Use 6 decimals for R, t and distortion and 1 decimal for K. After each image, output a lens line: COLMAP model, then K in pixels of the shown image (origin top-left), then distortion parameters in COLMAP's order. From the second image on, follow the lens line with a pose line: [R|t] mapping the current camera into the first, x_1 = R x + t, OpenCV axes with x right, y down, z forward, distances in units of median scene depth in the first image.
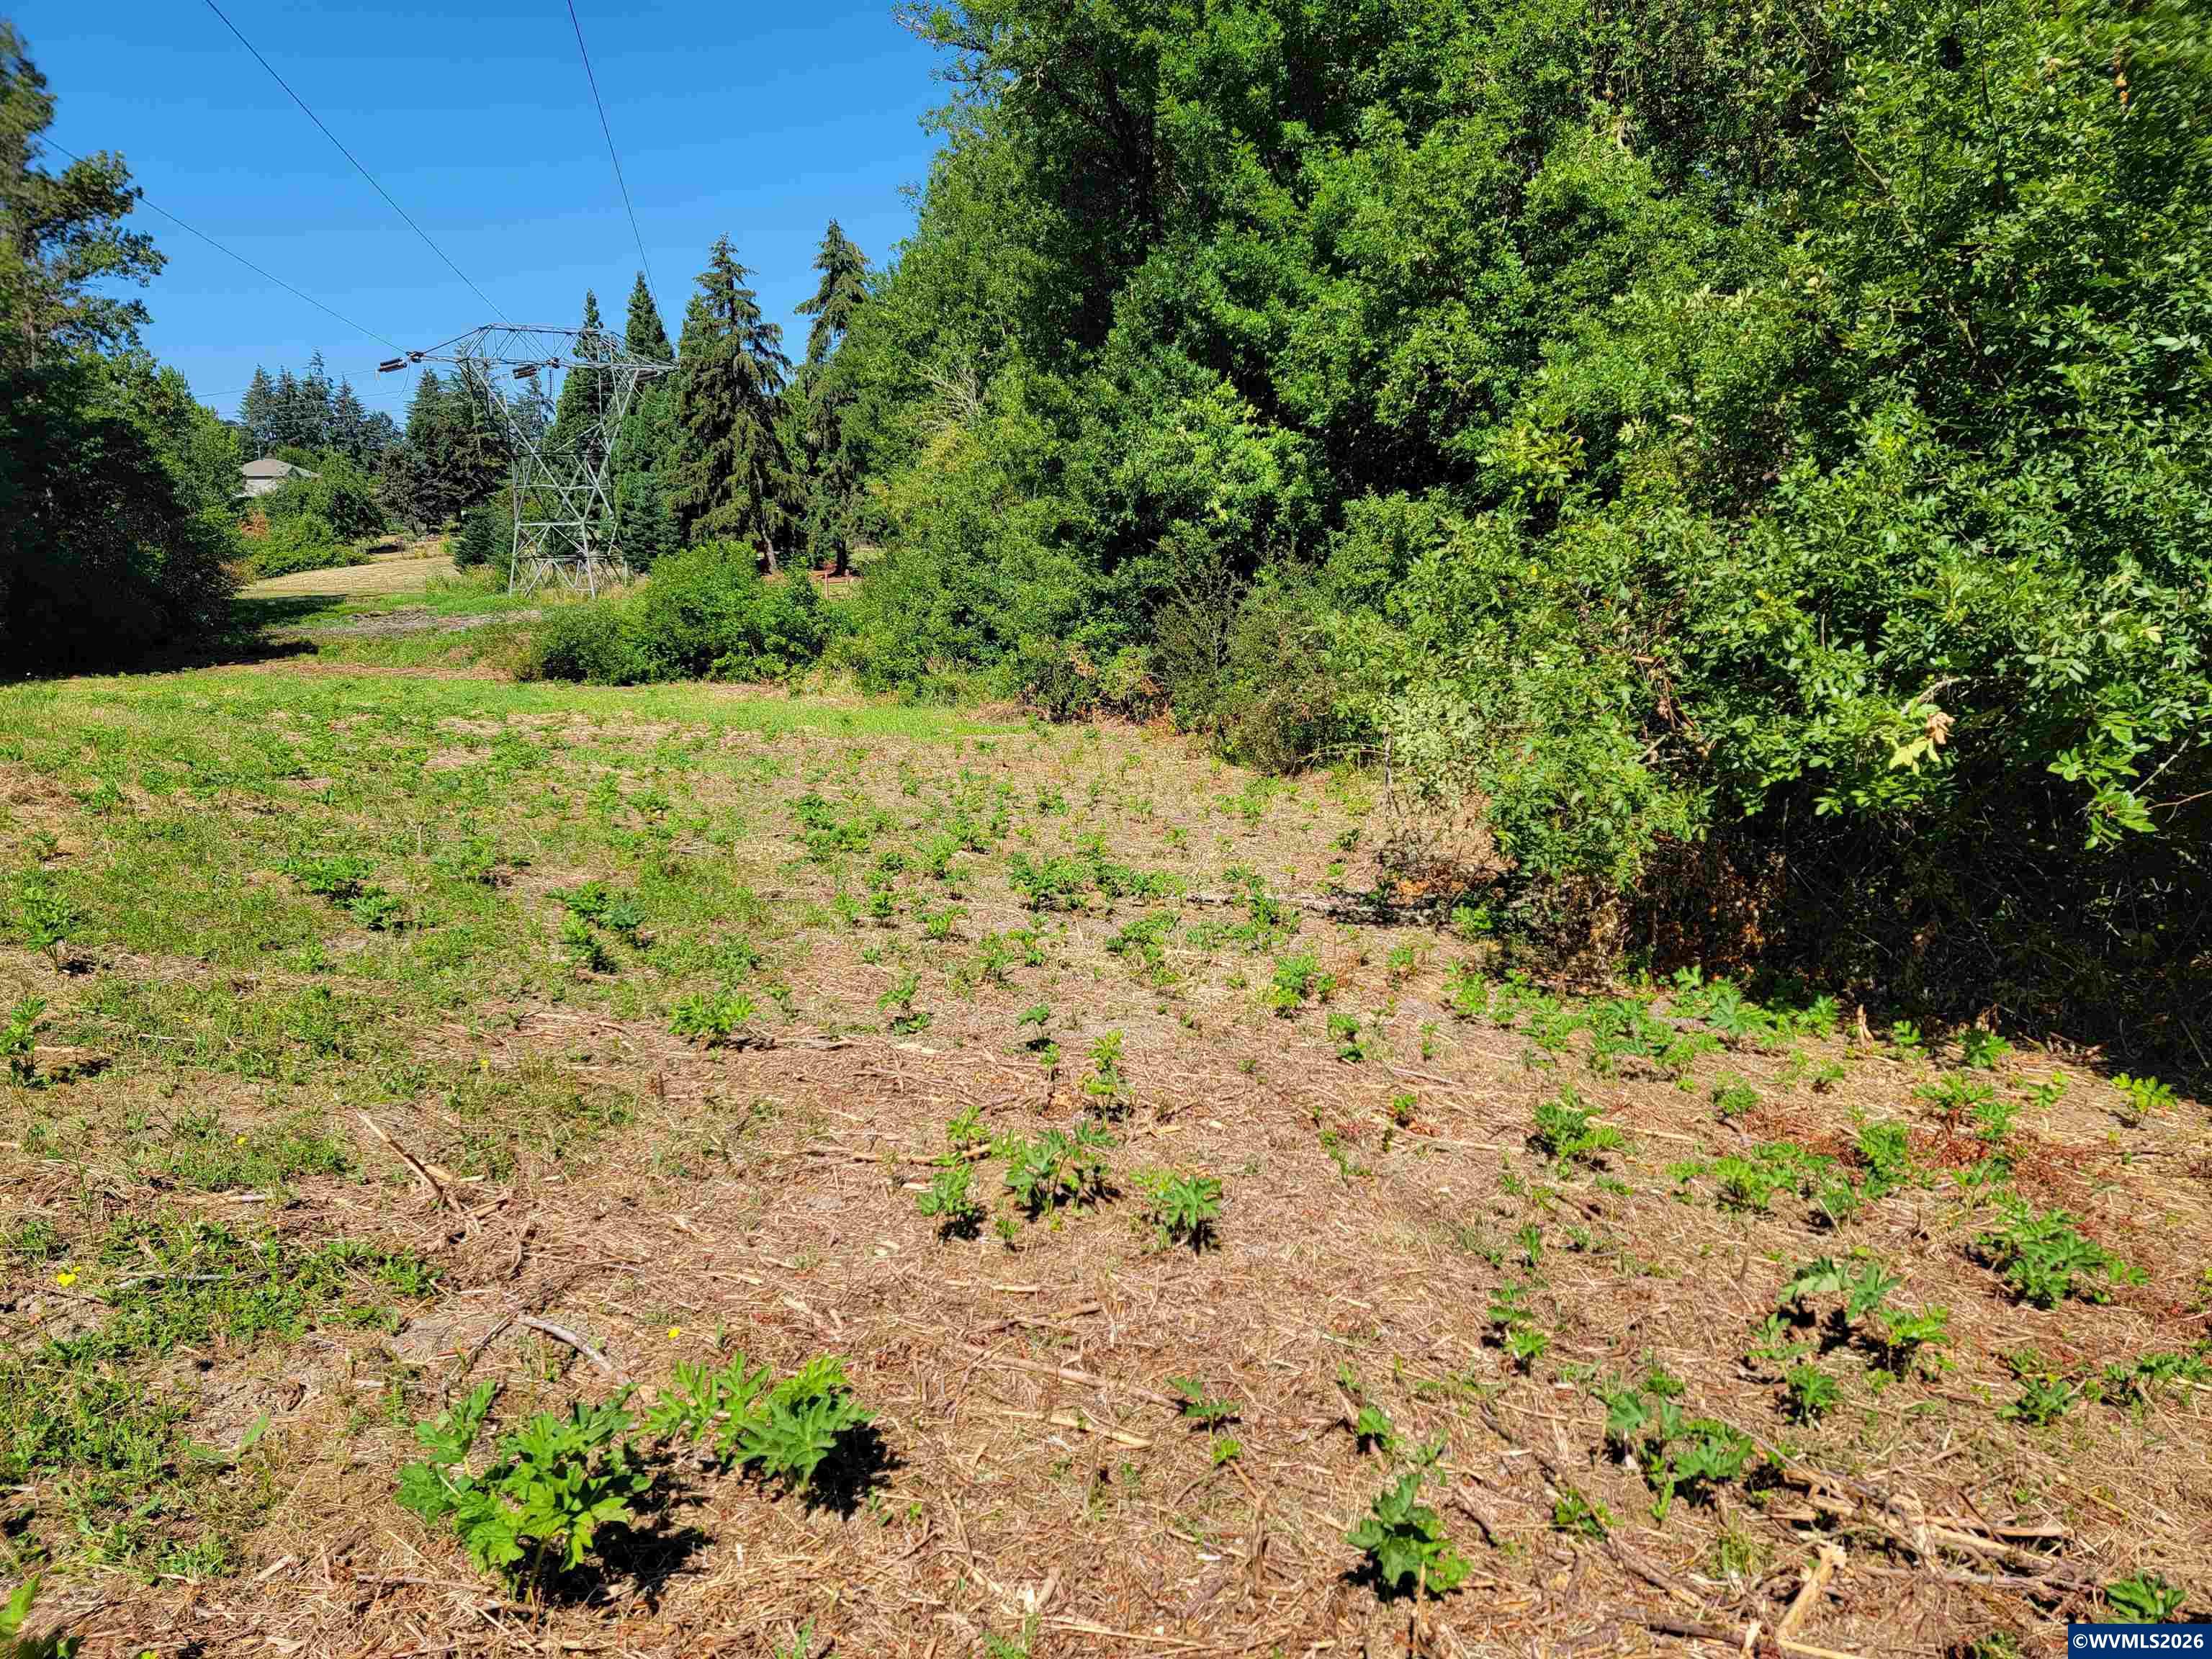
lens RADIAL K [[1527.0, 0, 1100.5], [0, 1527.0, 829.6], [0, 0, 1]] dist [0.084062, -0.022949]
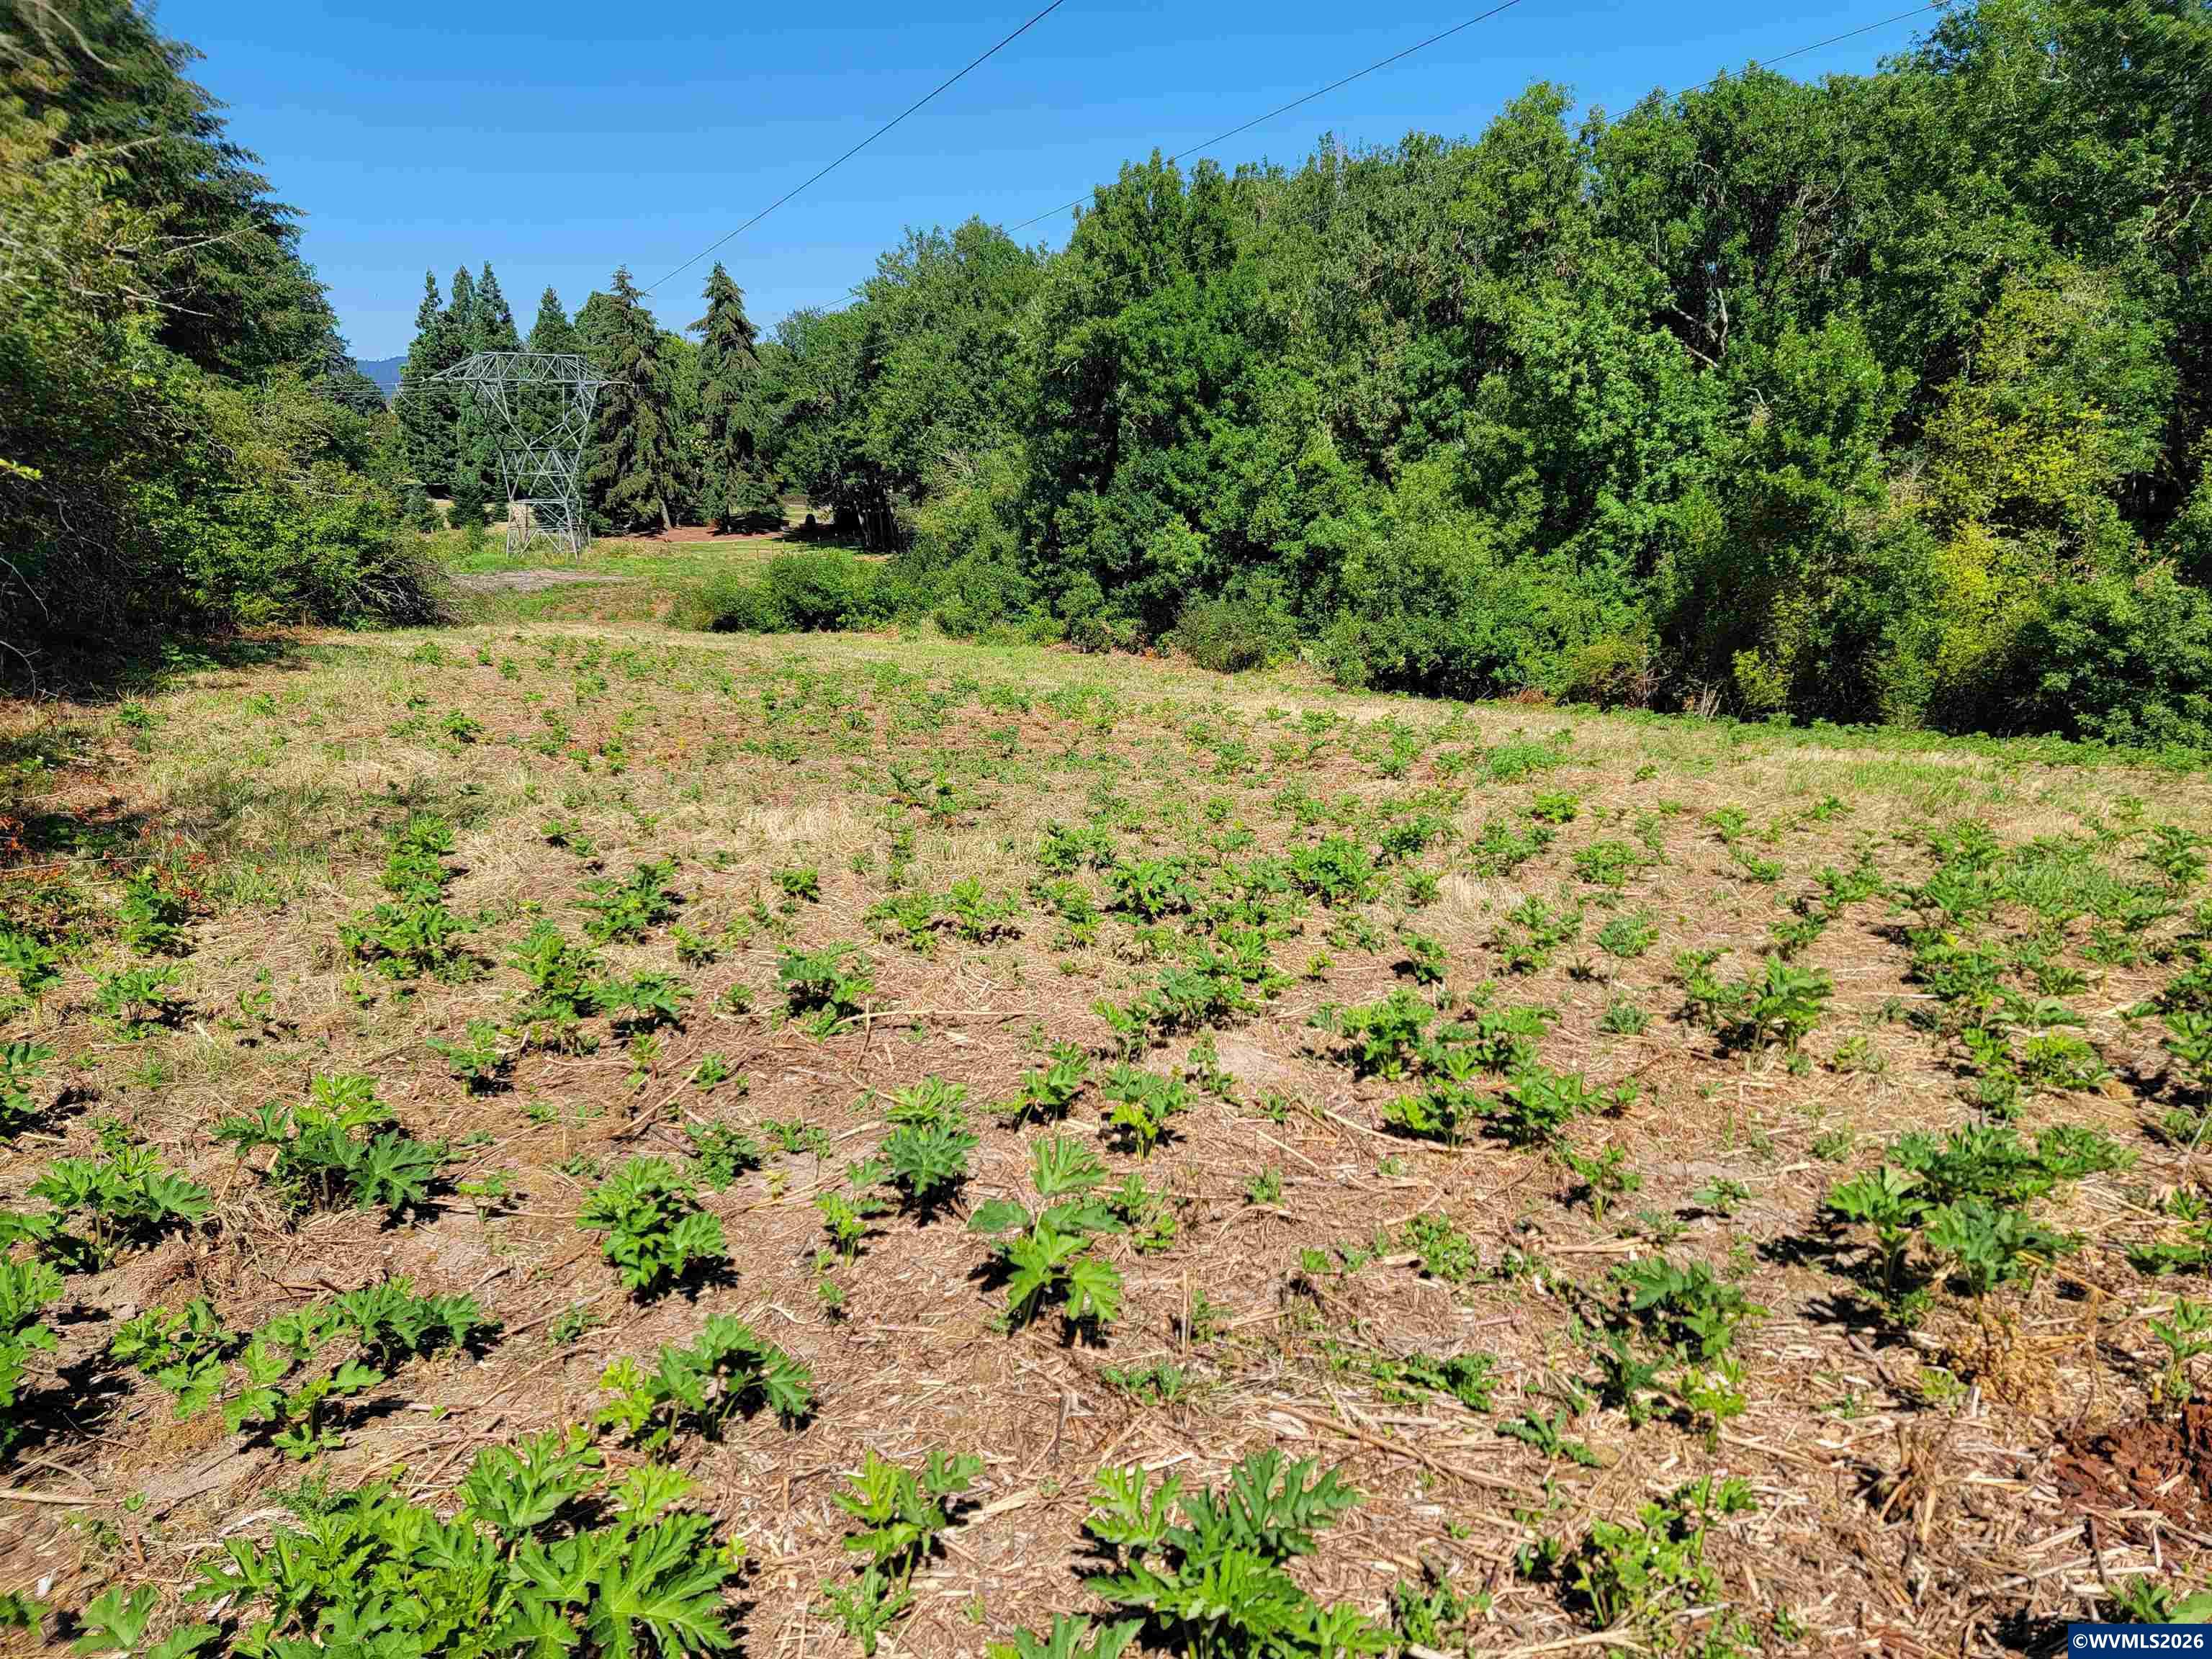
lens RADIAL K [[1527.0, 0, 1109.5], [0, 1527.0, 829.8], [0, 0, 1]] dist [0.084062, -0.022949]
pose [[0.974488, -0.046542, 0.219560, -0.546098], [0.033433, 0.997450, 0.063048, 0.051605], [-0.221934, -0.054099, 0.973560, -1.293609]]
